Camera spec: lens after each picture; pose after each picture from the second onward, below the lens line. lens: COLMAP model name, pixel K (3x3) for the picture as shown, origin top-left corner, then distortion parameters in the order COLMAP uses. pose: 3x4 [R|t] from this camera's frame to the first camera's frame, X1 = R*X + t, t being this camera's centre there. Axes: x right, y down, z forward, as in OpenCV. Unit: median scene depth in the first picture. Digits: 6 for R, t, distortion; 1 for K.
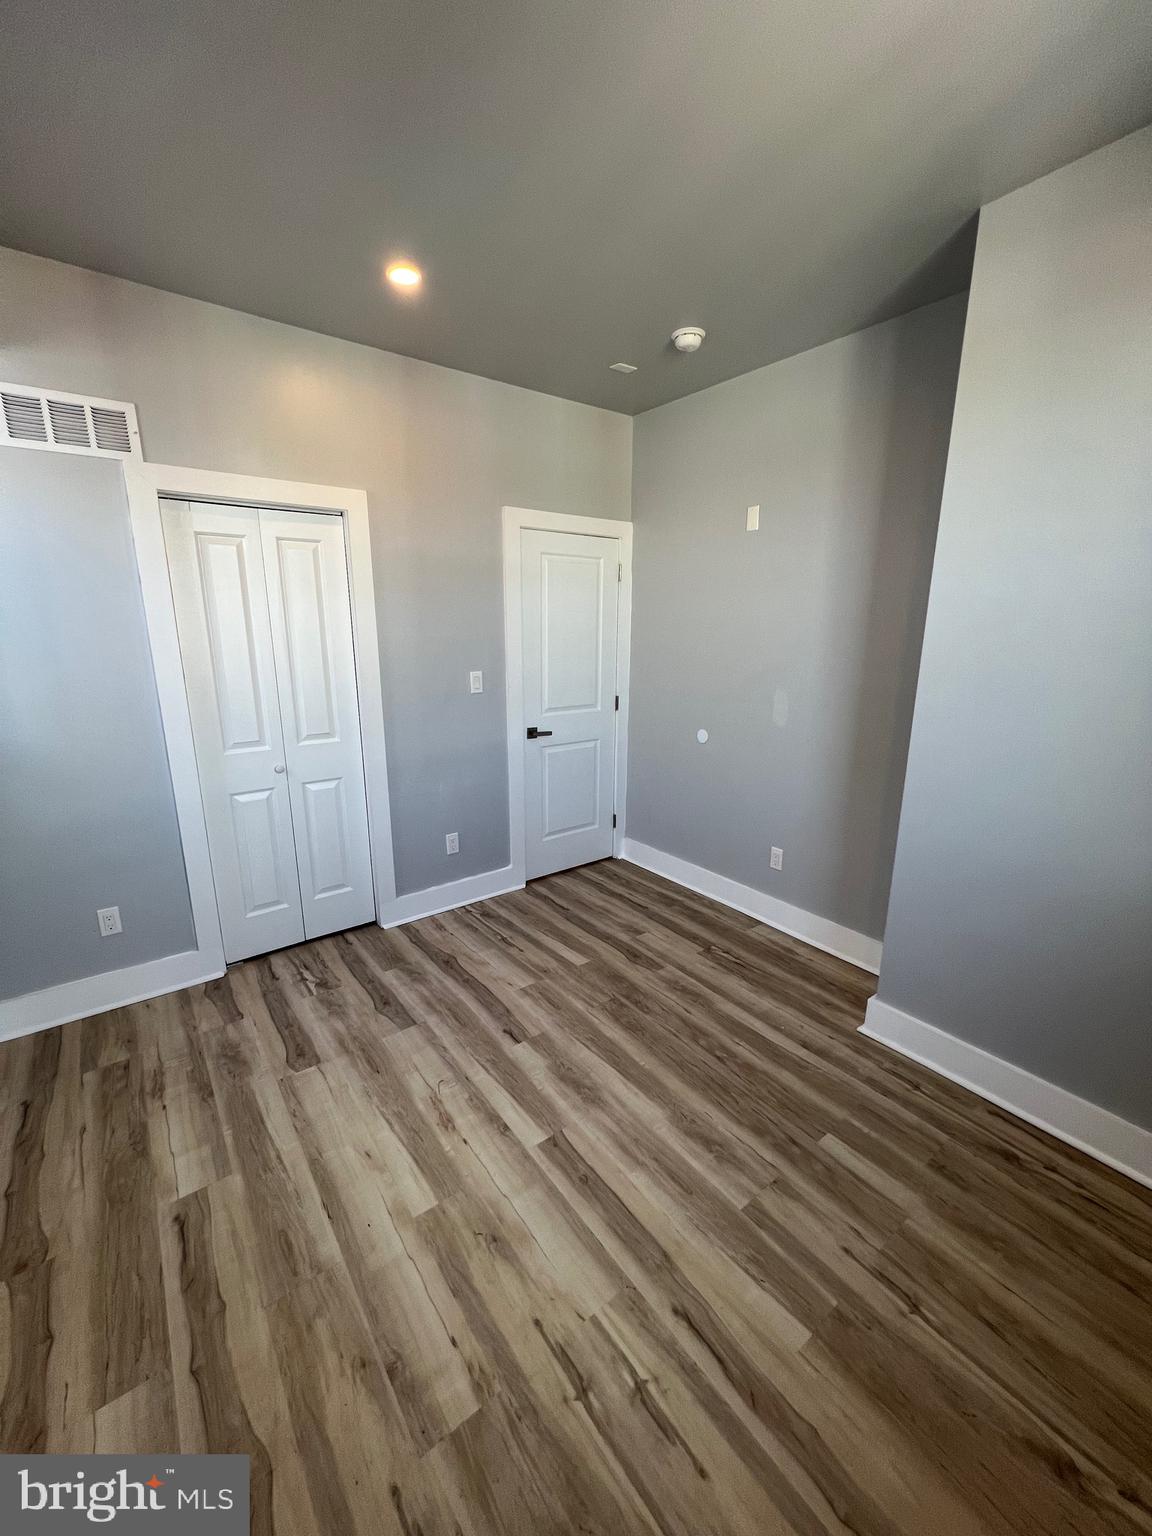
lens RADIAL K [[613.0, 0, 577.3], [0, 613.0, 768.9], [0, 0, 1]] dist [-0.003935, 0.000530]
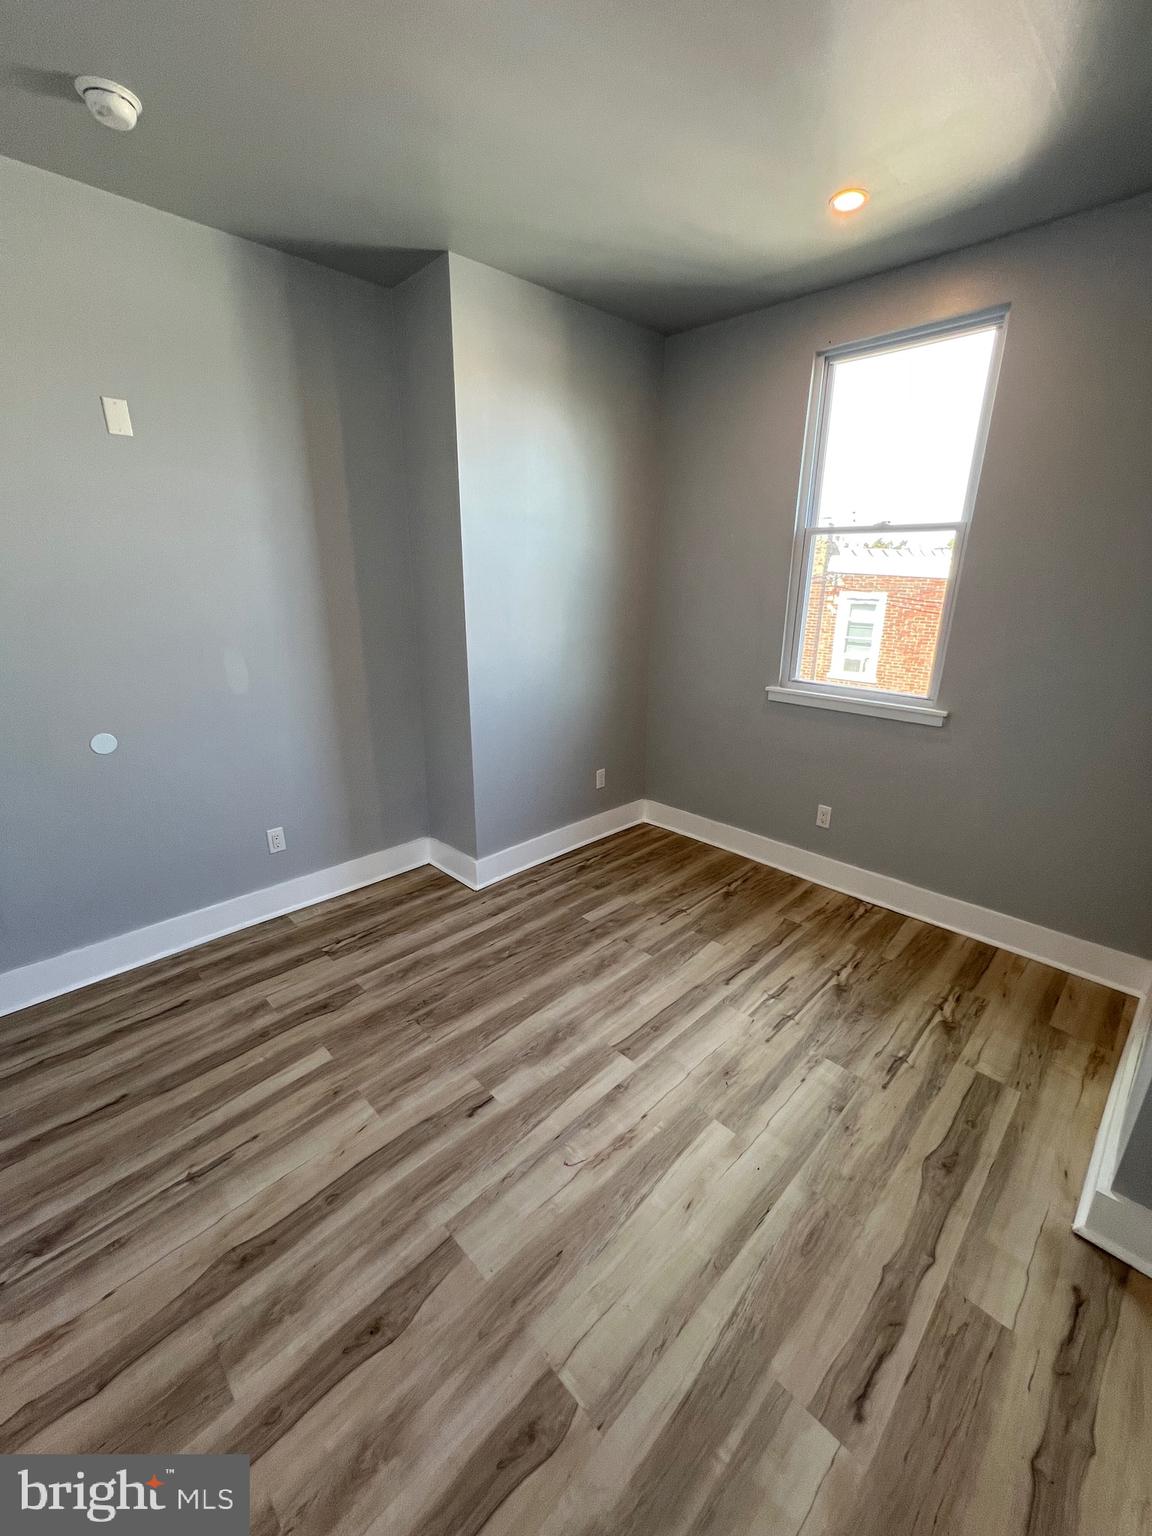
lens RADIAL K [[613.0, 0, 582.5], [0, 613.0, 770.6], [0, 0, 1]] dist [-0.003935, 0.000530]
pose [[-0.134331, -0.308616, 0.941654, -0.834753], [0.226620, 0.915515, 0.332378, -0.217688], [-0.964675, 0.258047, -0.053044, 0.915740]]
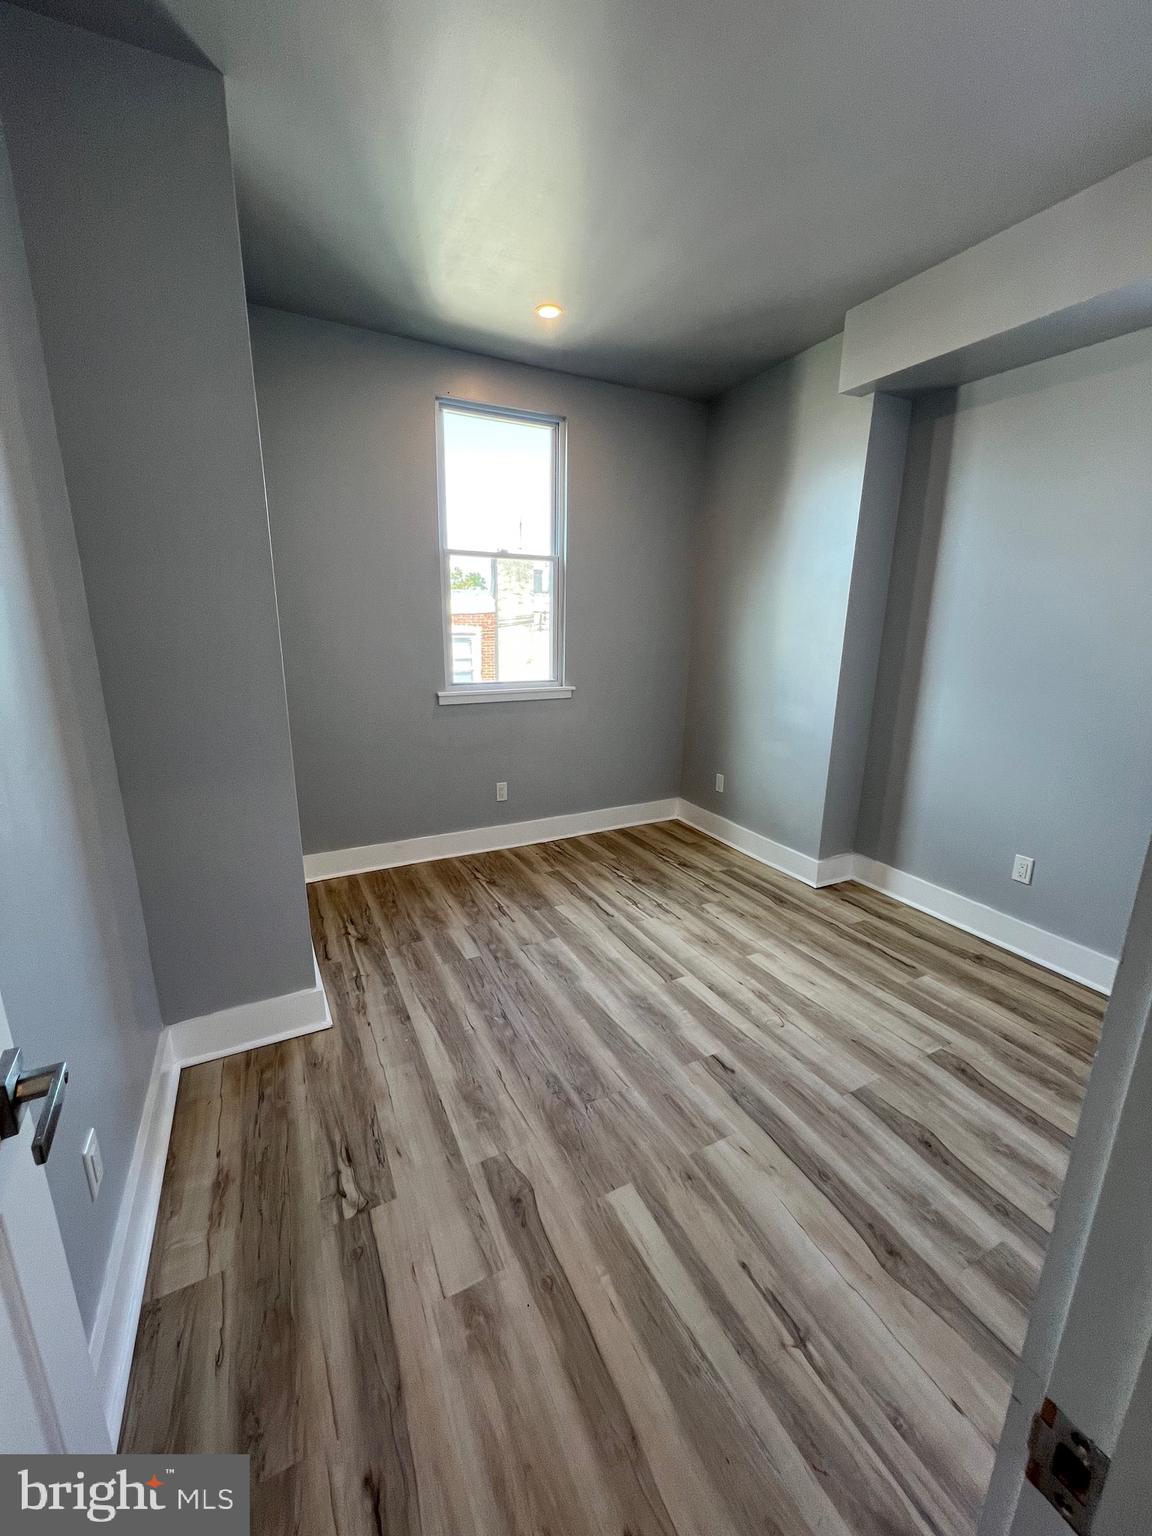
lens RADIAL K [[613.0, 0, 584.8], [0, 613.0, 767.3], [0, 0, 1]] dist [-0.003935, 0.000530]
pose [[-0.985738, -0.056475, 0.158526, -0.034261], [0.023669, 0.886117, 0.462856, -0.370220], [-0.166612, 0.460008, -0.872143, 1.803083]]
